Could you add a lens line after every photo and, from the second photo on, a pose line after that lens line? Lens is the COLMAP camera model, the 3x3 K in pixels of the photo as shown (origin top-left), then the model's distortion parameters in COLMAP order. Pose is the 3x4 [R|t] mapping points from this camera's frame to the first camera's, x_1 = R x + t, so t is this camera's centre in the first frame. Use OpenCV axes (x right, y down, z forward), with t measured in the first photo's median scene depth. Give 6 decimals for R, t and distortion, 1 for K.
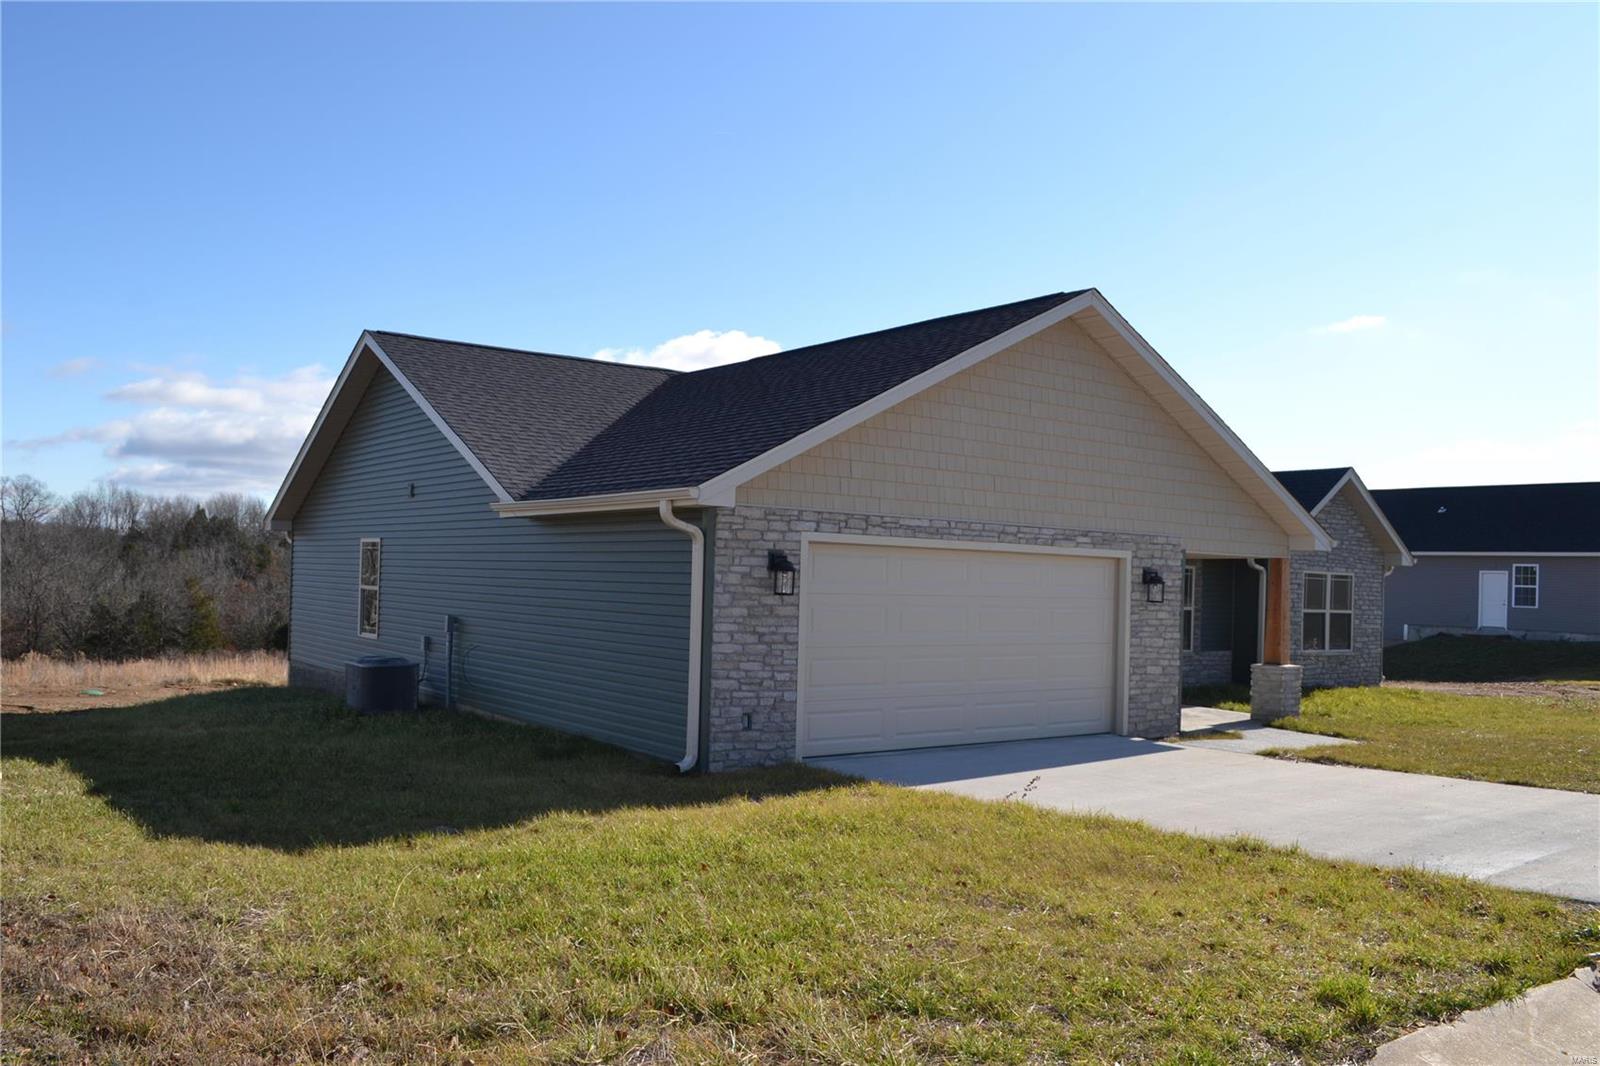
lens RADIAL K [[1273.6, 0, 803.1], [0, 1273.6, 519.4], [0, 0, 1]] dist [-0.081508, 0.012127]
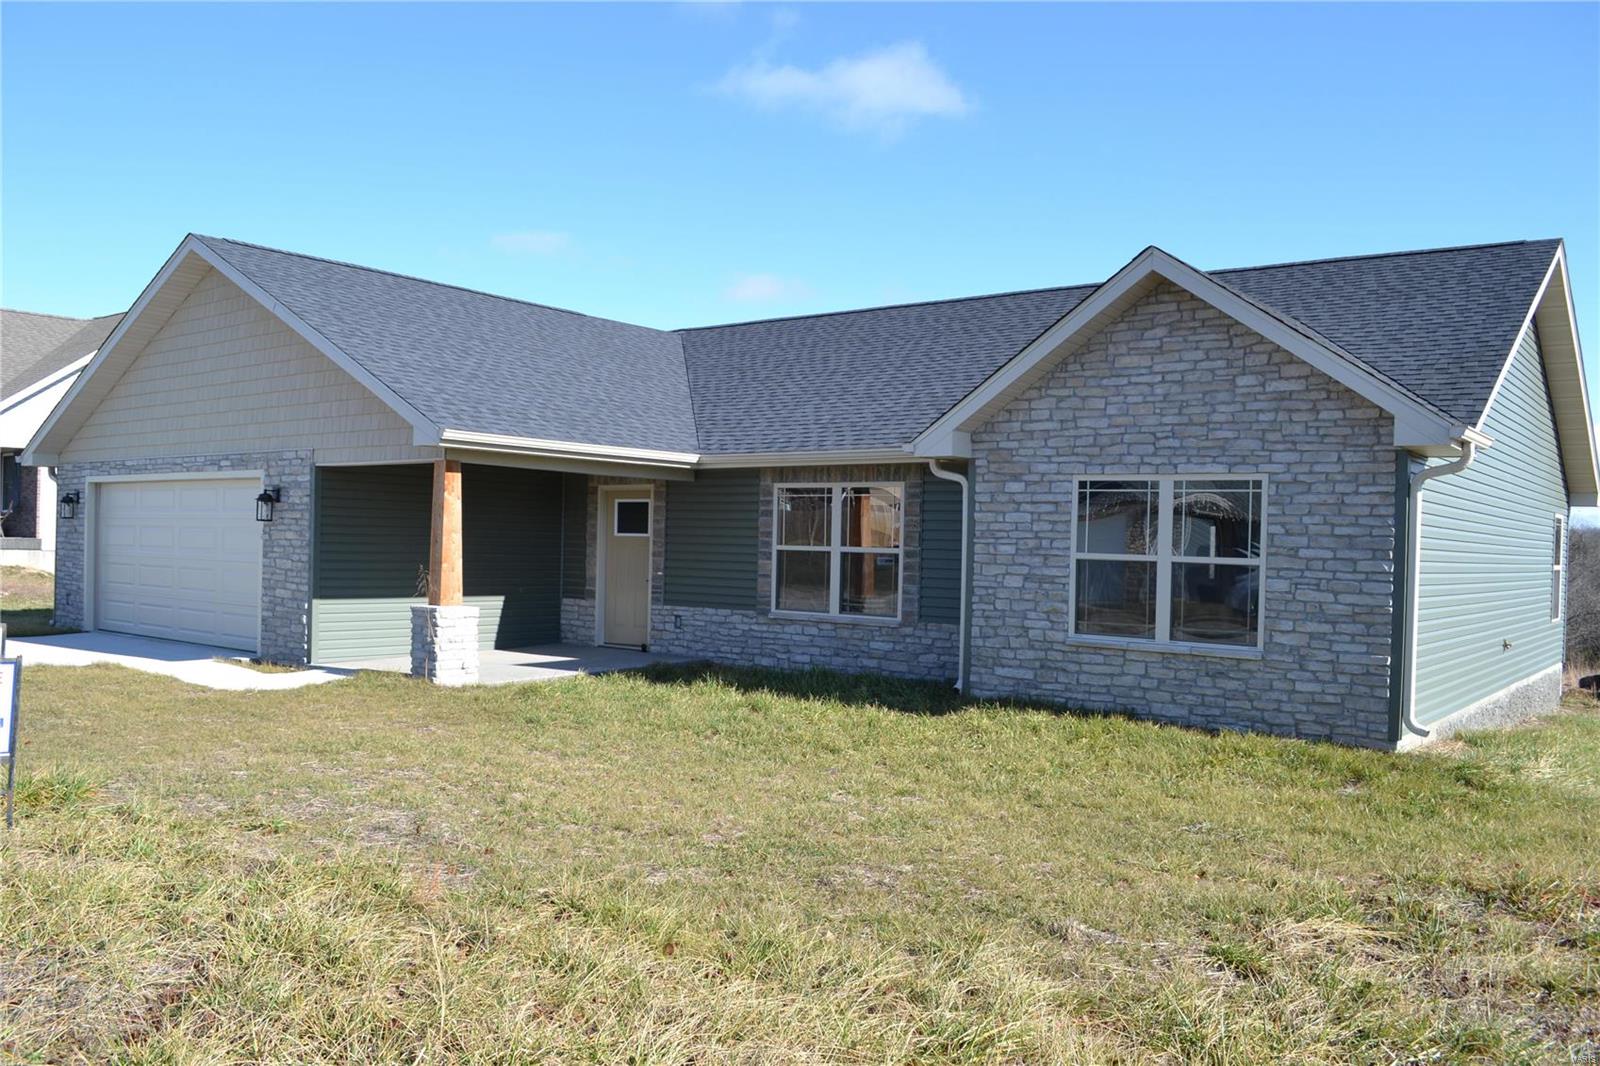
lens RADIAL K [[1273.6, 0, 793.9], [0, 1273.6, 550.3], [0, 0, 1]] dist [-0.081508, 0.012127]
pose [[0.257350, -0.024555, -0.966006, 1.563207], [0.026339, 0.999484, -0.018389, 0.139307], [0.965959, -0.020711, 0.257864, 1.373155]]
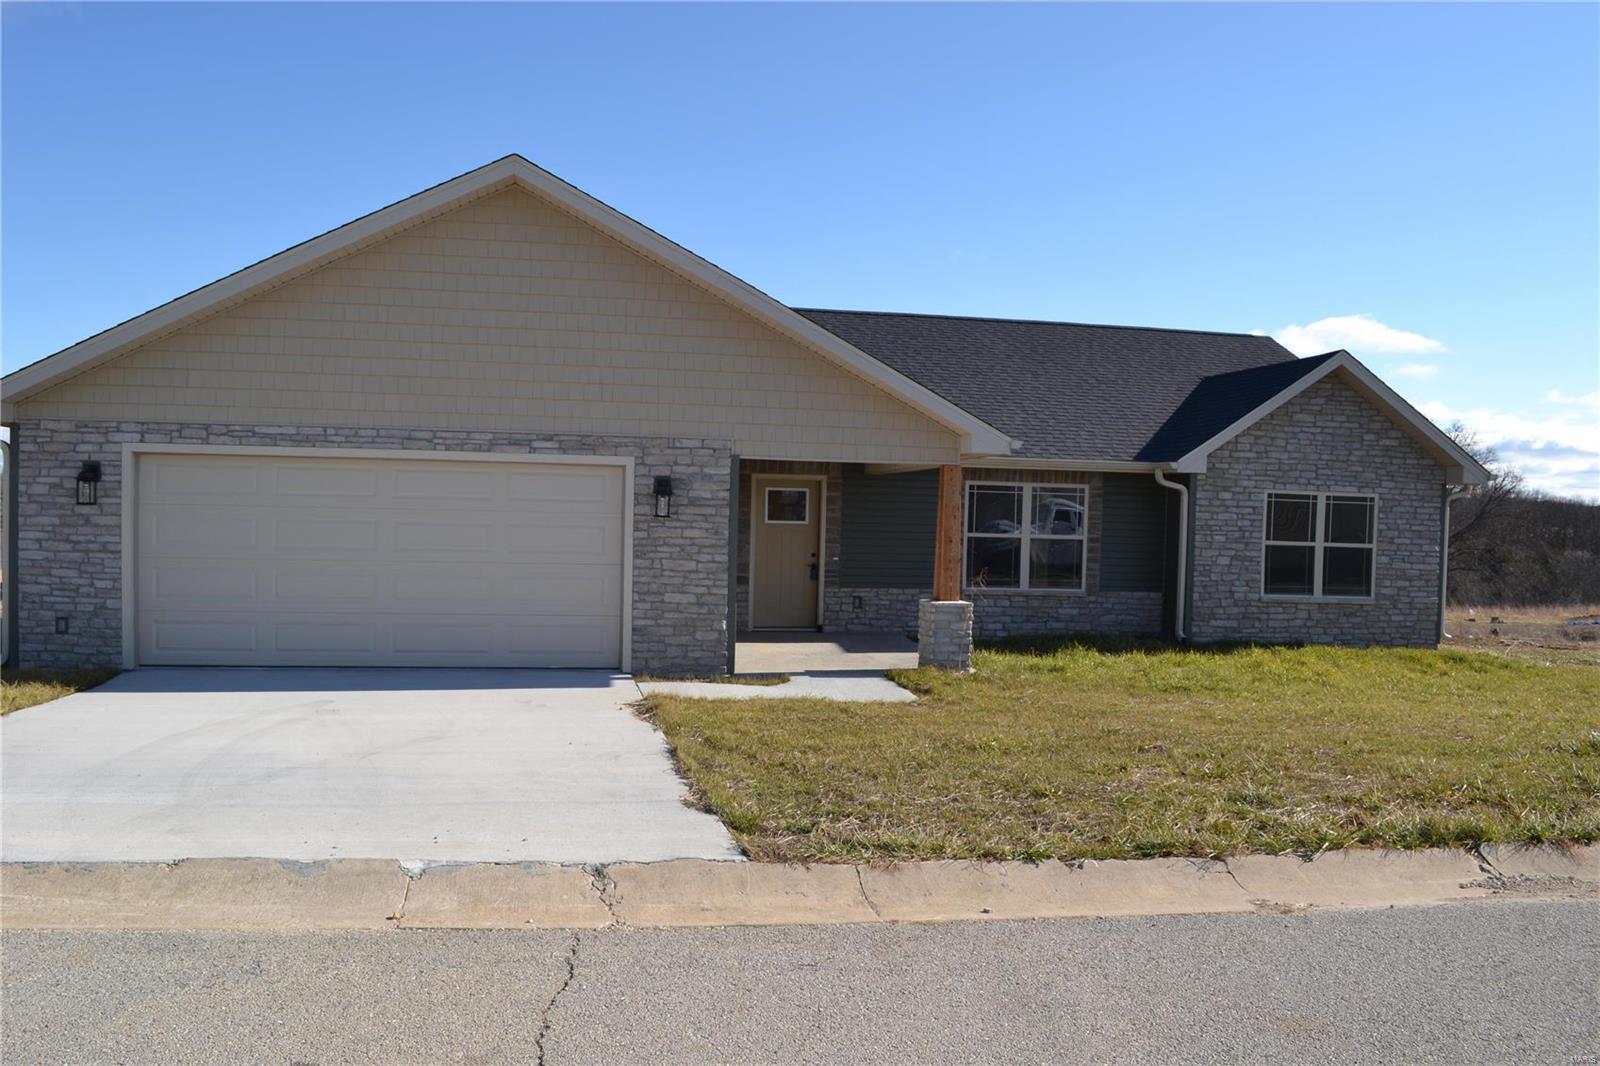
lens RADIAL K [[1221.3, 0, 801.2], [0, 1221.3, 545.9], [0, 0, 1]] dist [-0.070240, 0.000286]
pose [[0.884244, -0.001031, -0.467025, 0.888097], [0.025999, 0.998555, 0.047022, 0.058942], [0.466302, -0.053721, 0.882993, 0.393092]]
